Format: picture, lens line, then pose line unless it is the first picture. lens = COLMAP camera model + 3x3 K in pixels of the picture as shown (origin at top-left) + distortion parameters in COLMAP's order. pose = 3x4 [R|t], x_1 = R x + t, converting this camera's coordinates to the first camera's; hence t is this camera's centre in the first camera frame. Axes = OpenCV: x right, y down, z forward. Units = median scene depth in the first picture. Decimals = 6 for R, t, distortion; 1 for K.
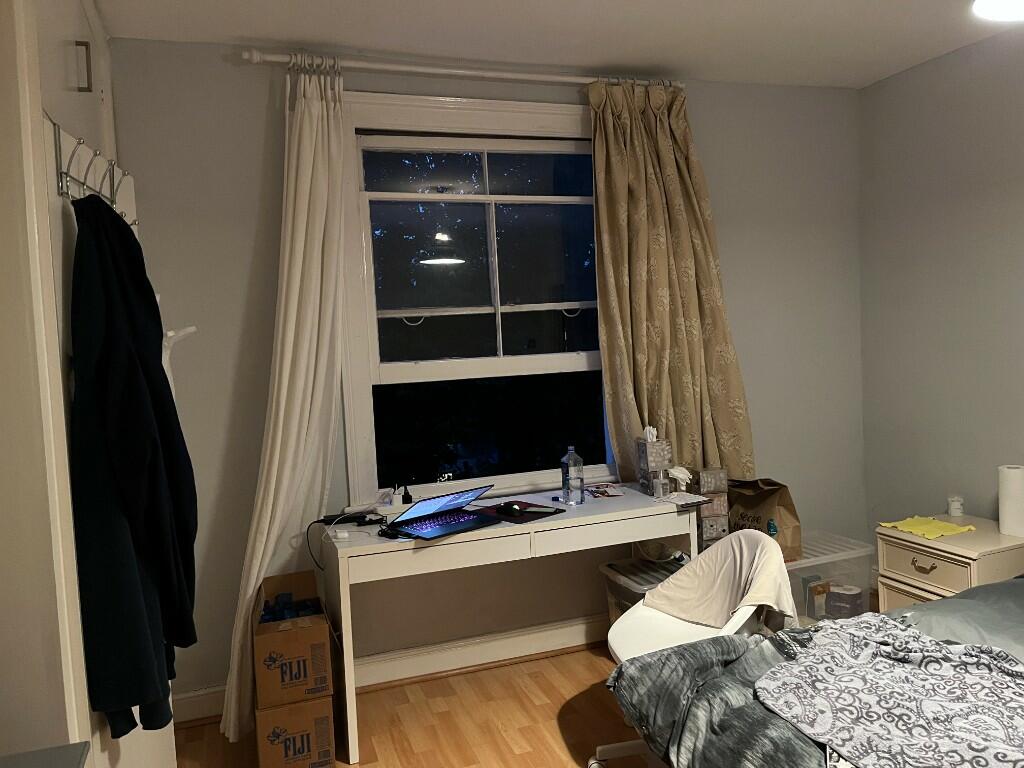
lens RADIAL K [[771.8, 0, 509.1], [0, 771.8, 385.3], [0, 0, 1]] dist [0.065246, -0.102283]
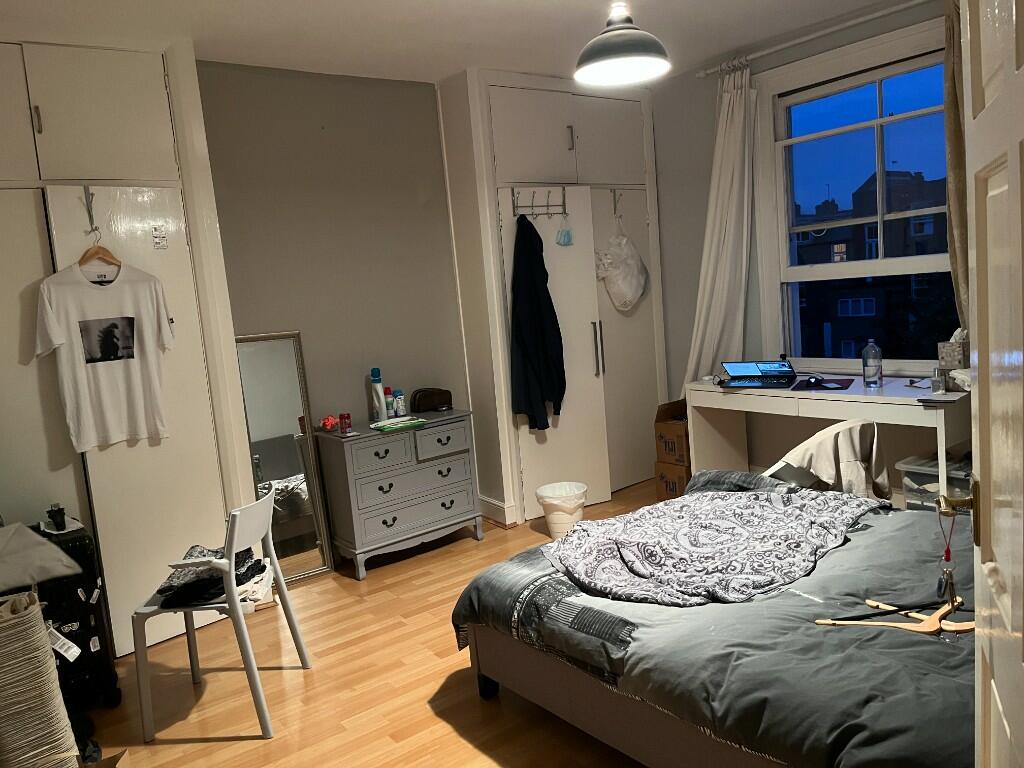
lens RADIAL K [[778.4, 0, 513.5], [0, 778.4, 378.4], [0, 0, 1]] dist [0.032860, -0.059932]
pose [[0.312893, 0.139994, -0.939415, 1.495831], [0.027832, 0.987302, 0.156400, -0.092956], [0.949381, -0.075082, 0.305023, 0.142203]]
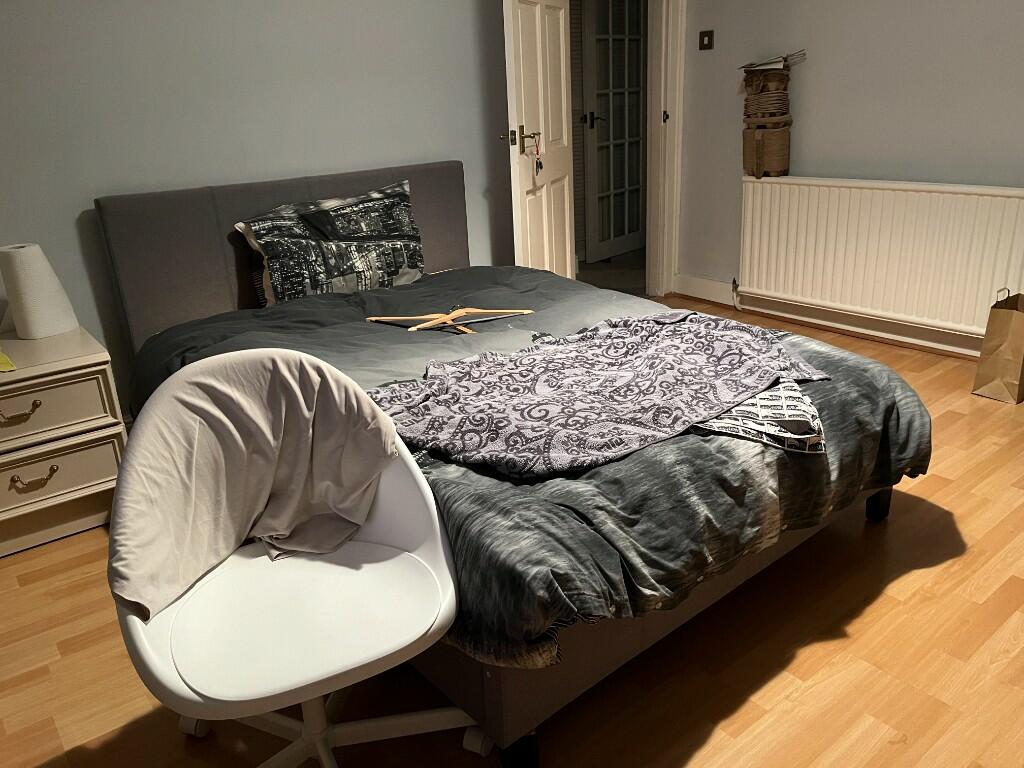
lens RADIAL K [[778.4, 0, 513.5], [0, 778.4, 378.4], [0, 0, 1]] dist [0.032860, -0.059932]
pose [[-0.335859, -0.253712, 0.907099, -0.296069], [0.107970, 0.946322, 0.304659, 0.068385], [-0.935704, 0.200262, -0.290437, 1.147111]]
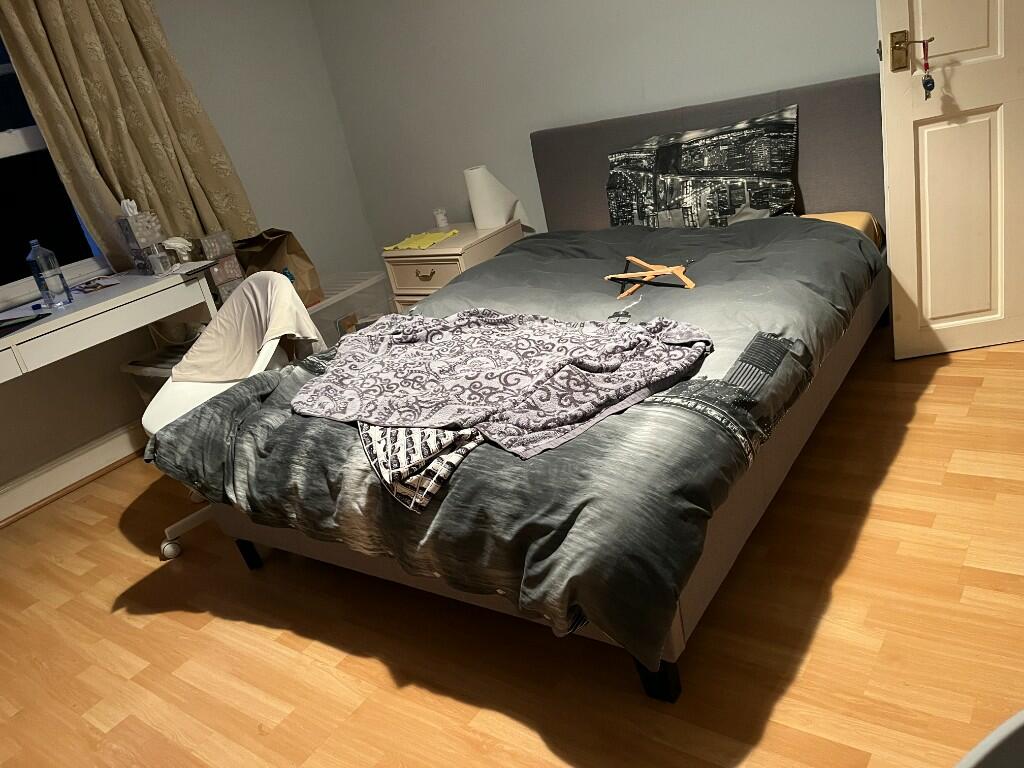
lens RADIAL K [[778.4, 0, 513.5], [0, 778.4, 378.4], [0, 0, 1]] dist [0.032860, -0.059932]
pose [[0.808247, -0.318632, 0.495187, 0.048103], [0.189491, 0.936957, 0.293605, 0.098029], [-0.557521, -0.143472, 0.817671, -0.005940]]
